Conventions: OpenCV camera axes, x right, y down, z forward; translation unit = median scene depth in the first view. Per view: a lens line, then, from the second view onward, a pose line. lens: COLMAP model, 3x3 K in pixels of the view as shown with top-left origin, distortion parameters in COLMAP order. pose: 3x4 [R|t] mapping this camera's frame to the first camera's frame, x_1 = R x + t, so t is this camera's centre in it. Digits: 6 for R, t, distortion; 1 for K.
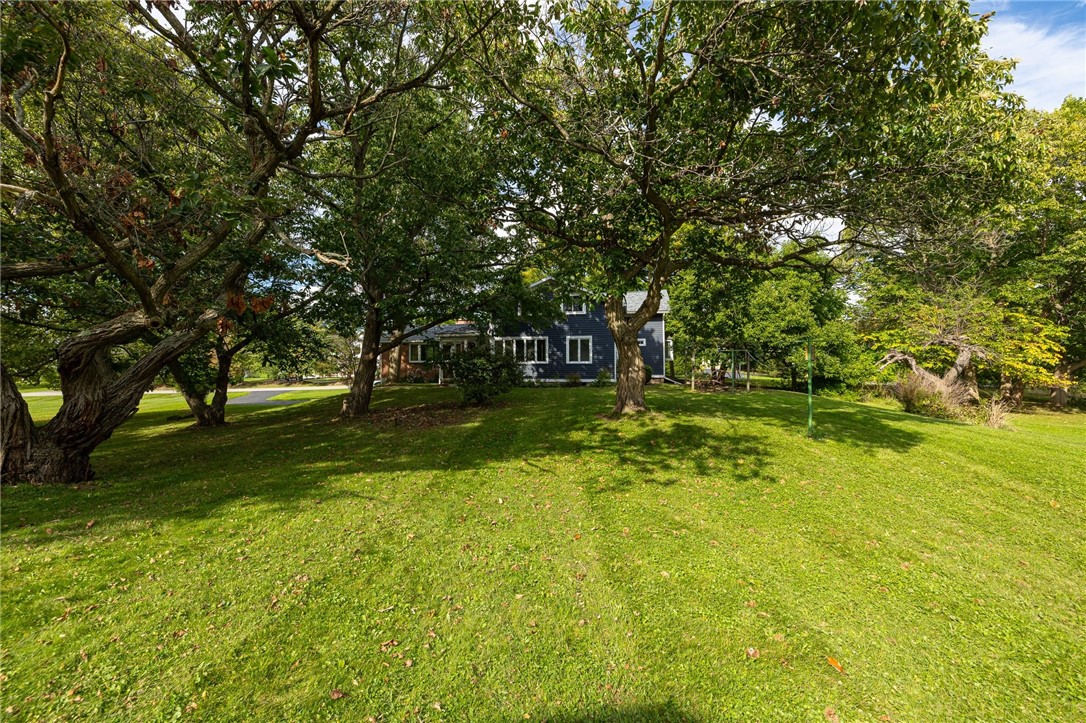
lens RADIAL K [[458.7, 0, 539.5], [0, 458.7, 357.2], [0, 0, 1]] dist [0.012170, 0.000136]
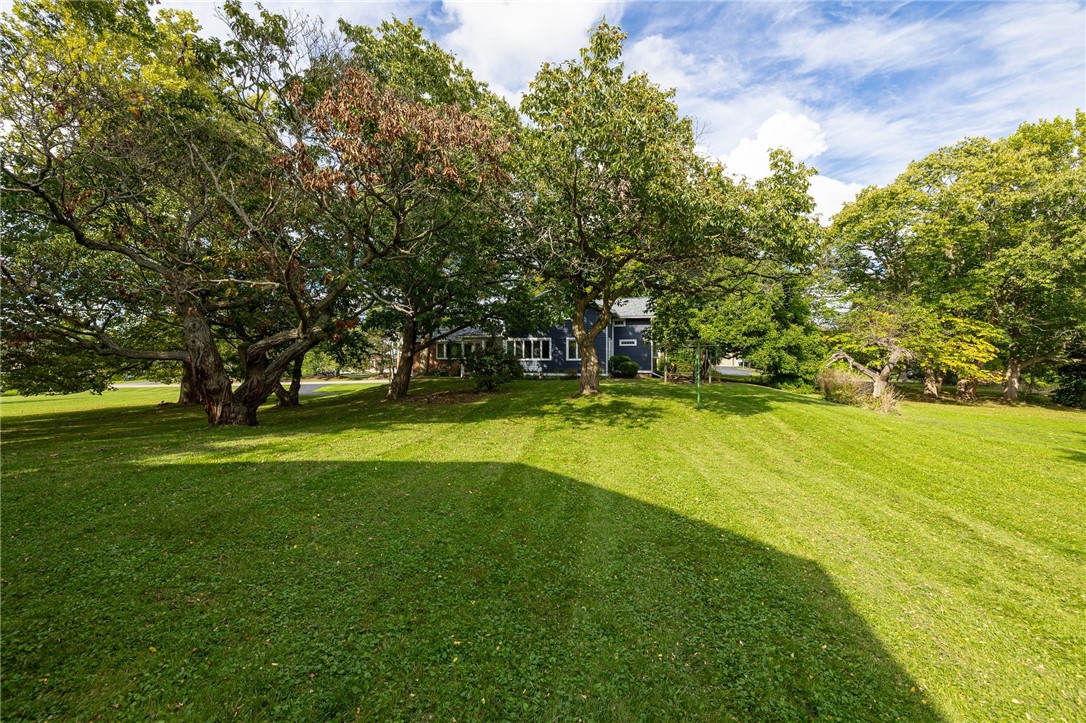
lens RADIAL K [[470.4, 0, 543.0], [0, 470.4, 361.5], [0, 0, 1]] dist [-0.003075, -0.000345]
pose [[0.998682, 0.004007, -0.051177, 0.061270], [-0.003245, 0.999883, 0.014961, -0.001948], [0.051231, -0.014775, 0.998578, -0.229379]]
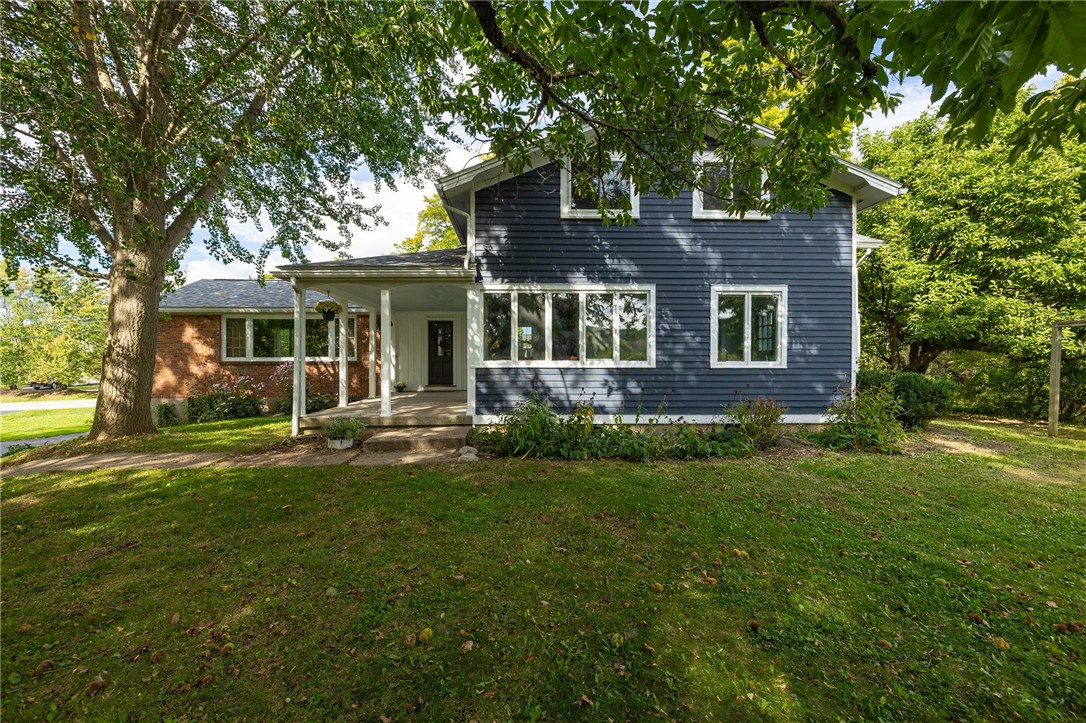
lens RADIAL K [[470.4, 0, 543.0], [0, 470.4, 361.5], [0, 0, 1]] dist [-0.003075, -0.000345]
pose [[0.973082, 0.004380, 0.230416, -0.138978], [-0.007962, 0.999861, 0.014617, 0.005422], [-0.230320, -0.016058, 0.972982, 0.699236]]
